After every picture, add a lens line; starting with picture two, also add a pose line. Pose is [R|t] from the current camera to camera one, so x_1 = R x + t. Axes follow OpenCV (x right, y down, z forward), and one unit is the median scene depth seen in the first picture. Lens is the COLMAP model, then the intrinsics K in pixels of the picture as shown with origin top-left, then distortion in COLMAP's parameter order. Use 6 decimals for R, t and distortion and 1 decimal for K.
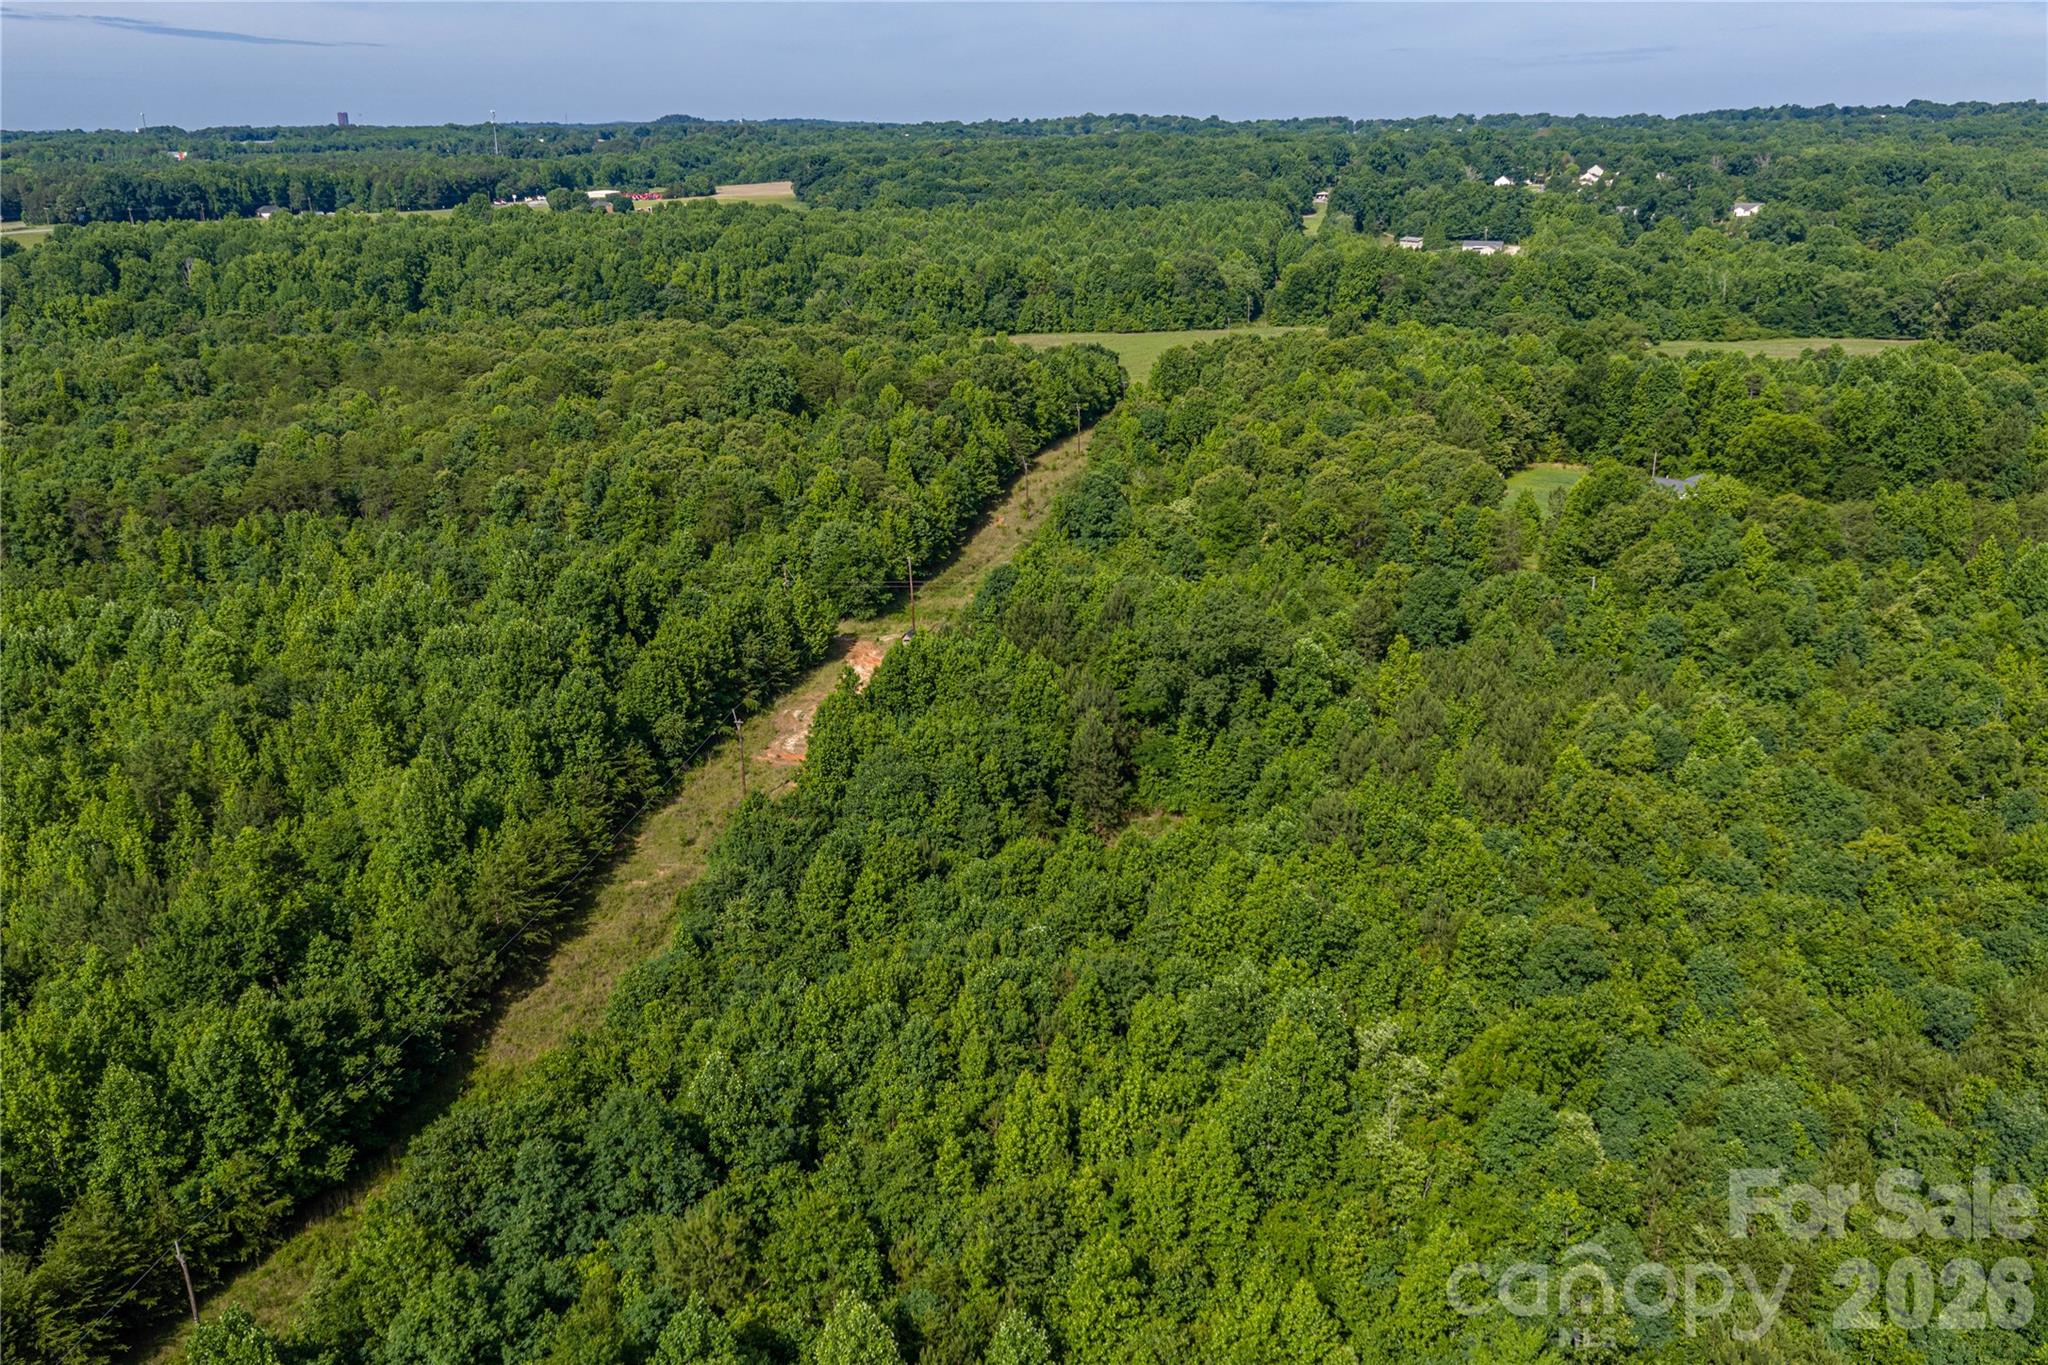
lens RADIAL K [[1685.2, 0, 1029.3], [0, 1685.2, 678.8], [0, 0, 1]] dist [0.024450, -0.032104]
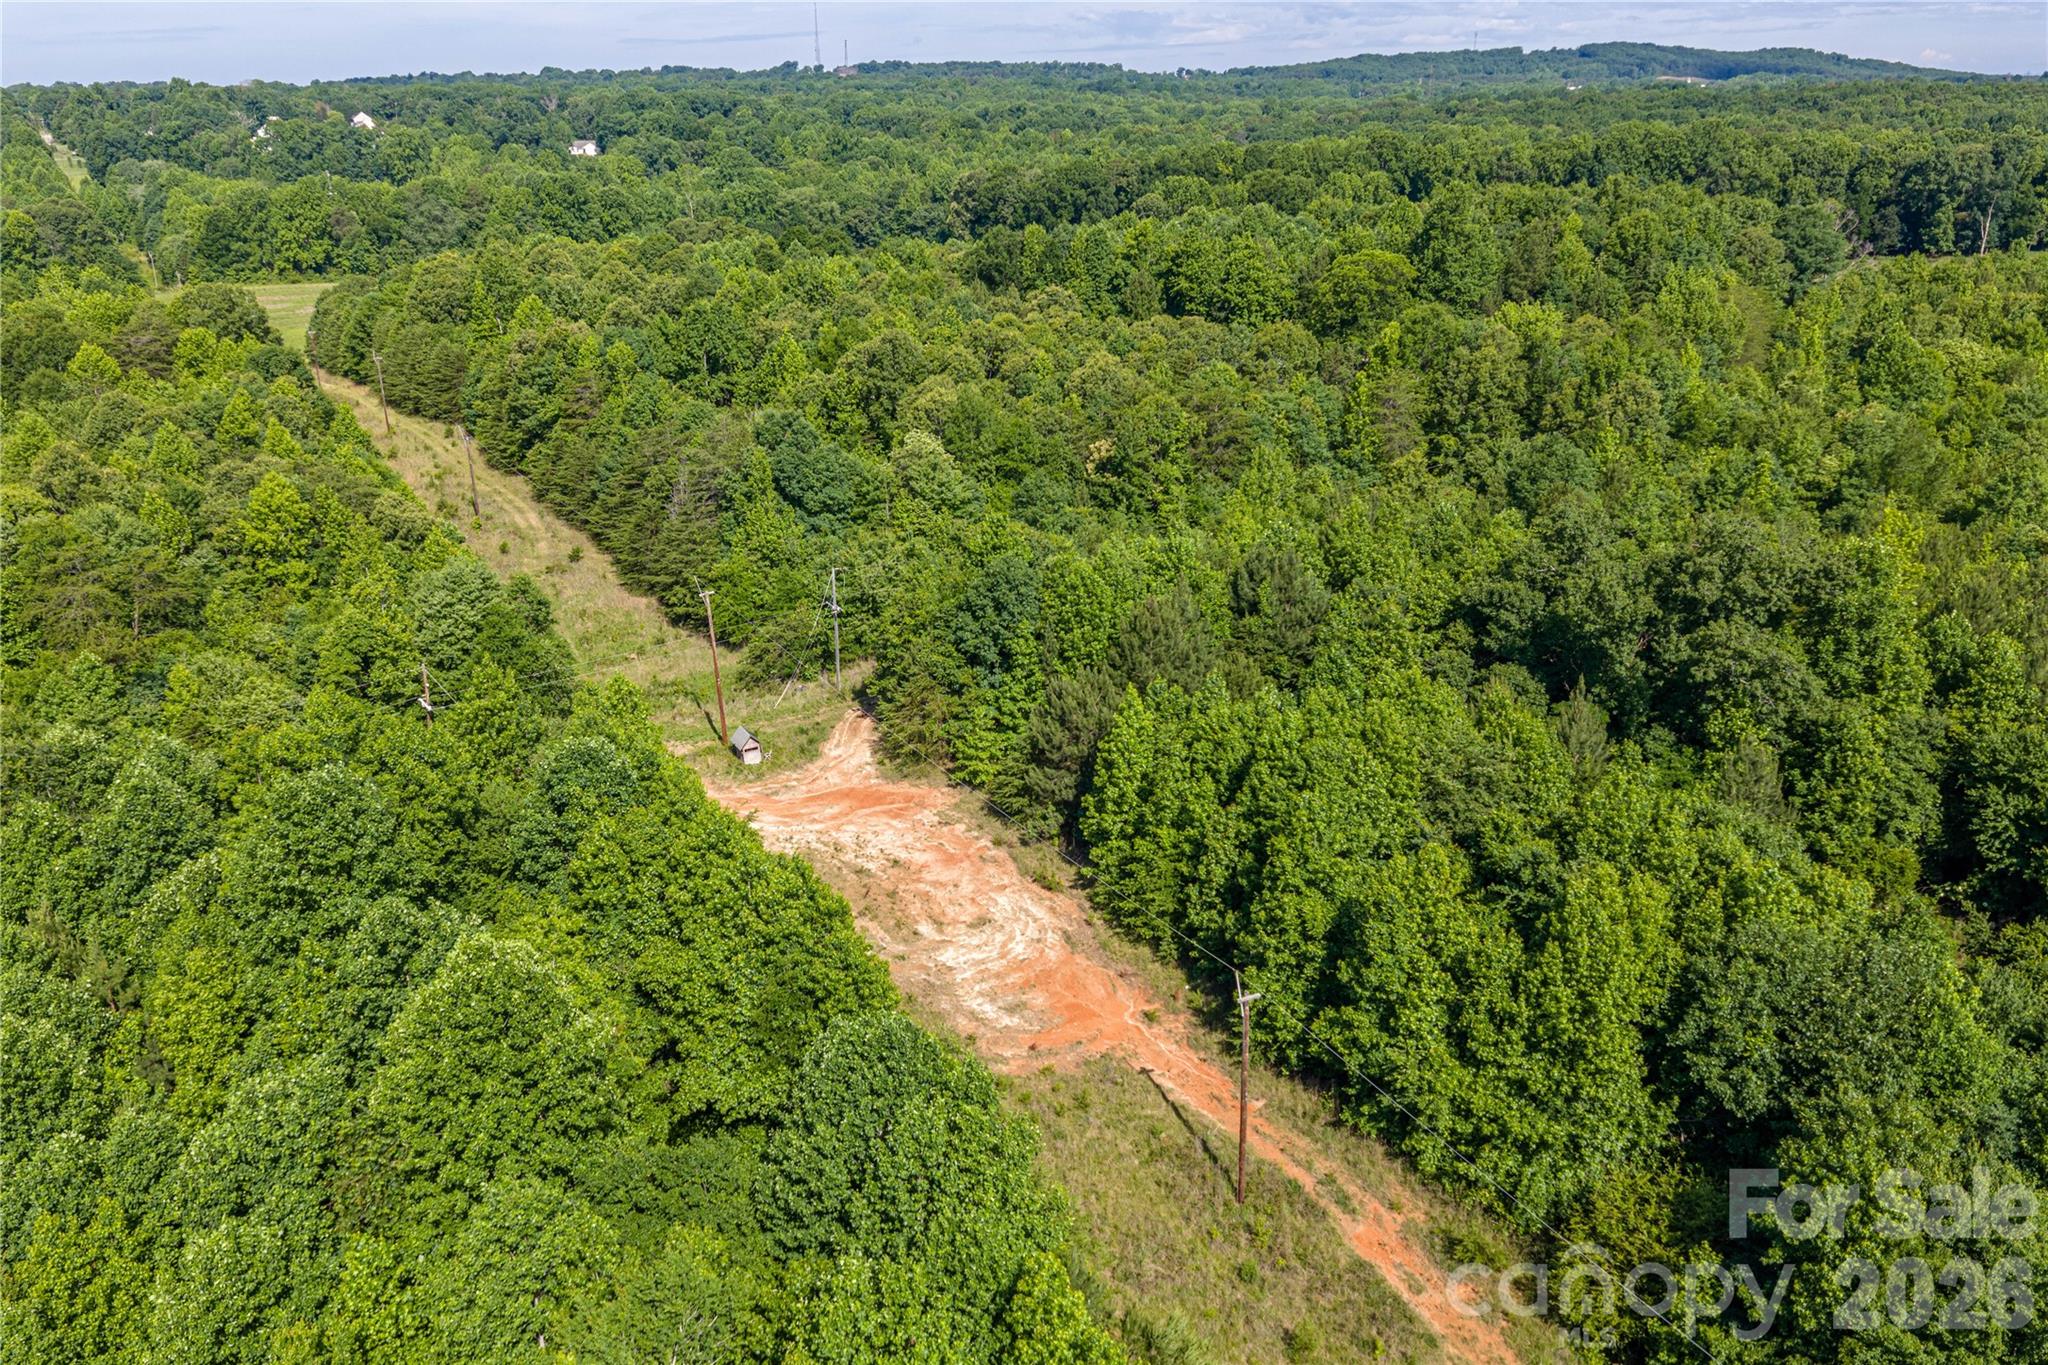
lens RADIAL K [[1685.2, 0, 1029.3], [0, 1685.2, 678.8], [0, 0, 1]] dist [0.024450, -0.032104]
pose [[0.721726, -0.229120, 0.653158, -0.276232], [0.223380, 0.970235, 0.093515, -0.058699], [-0.655143, 0.078410, 0.751425, 0.444621]]
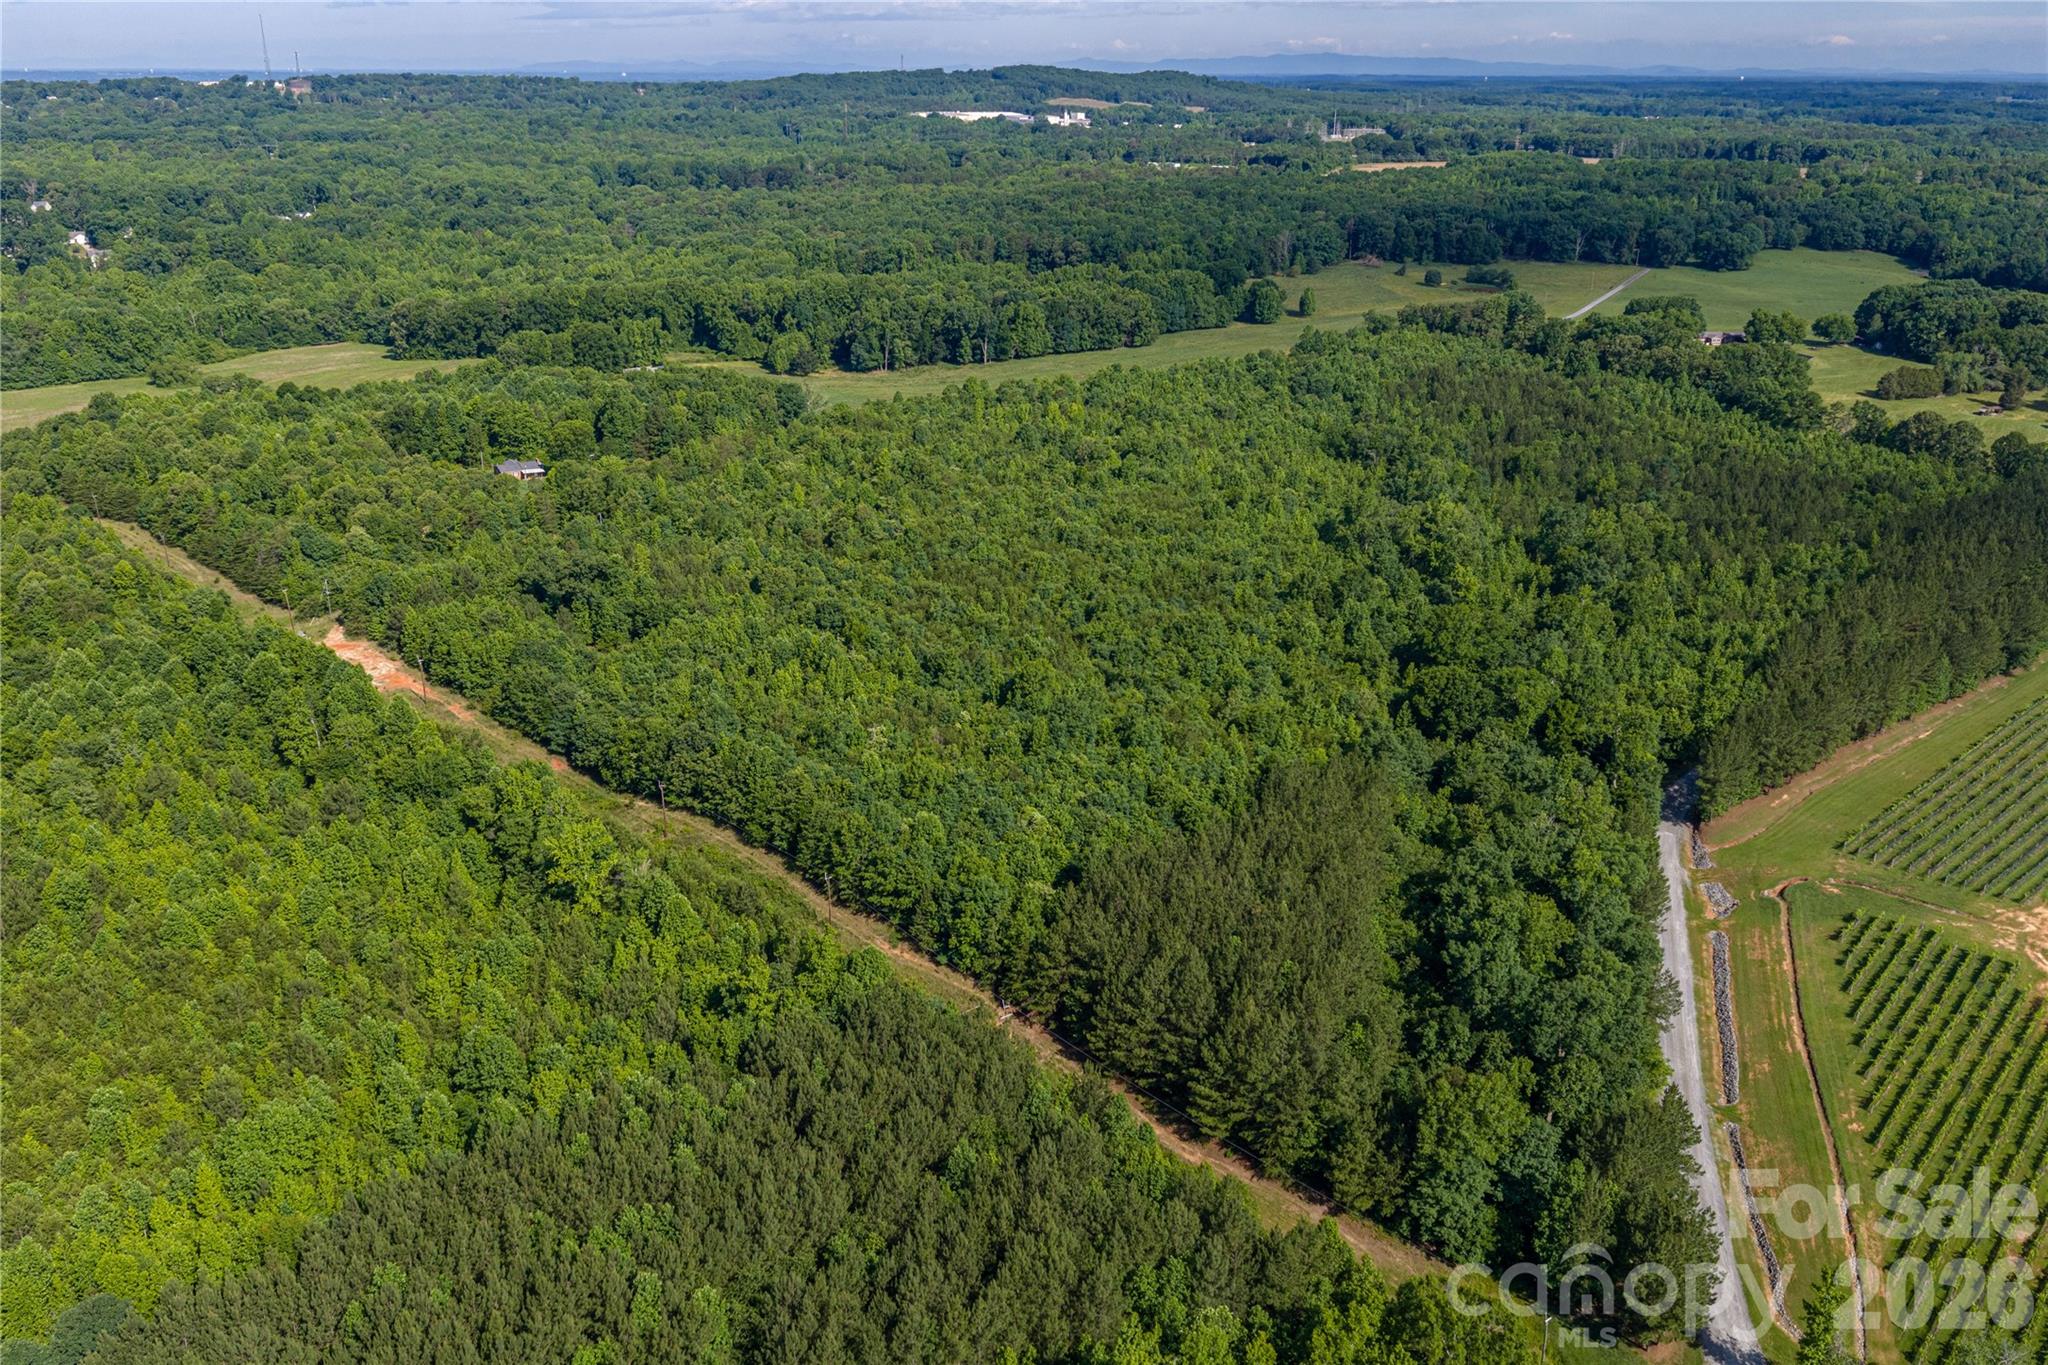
lens RADIAL K [[1685.2, 0, 1029.3], [0, 1685.2, 678.8], [0, 0, 1]] dist [0.024450, -0.032104]
pose [[0.499954, -0.291766, 0.815426, -0.895243], [0.266046, 0.947758, 0.175997, -0.070830], [-0.824176, 0.128951, 0.551458, -0.437704]]
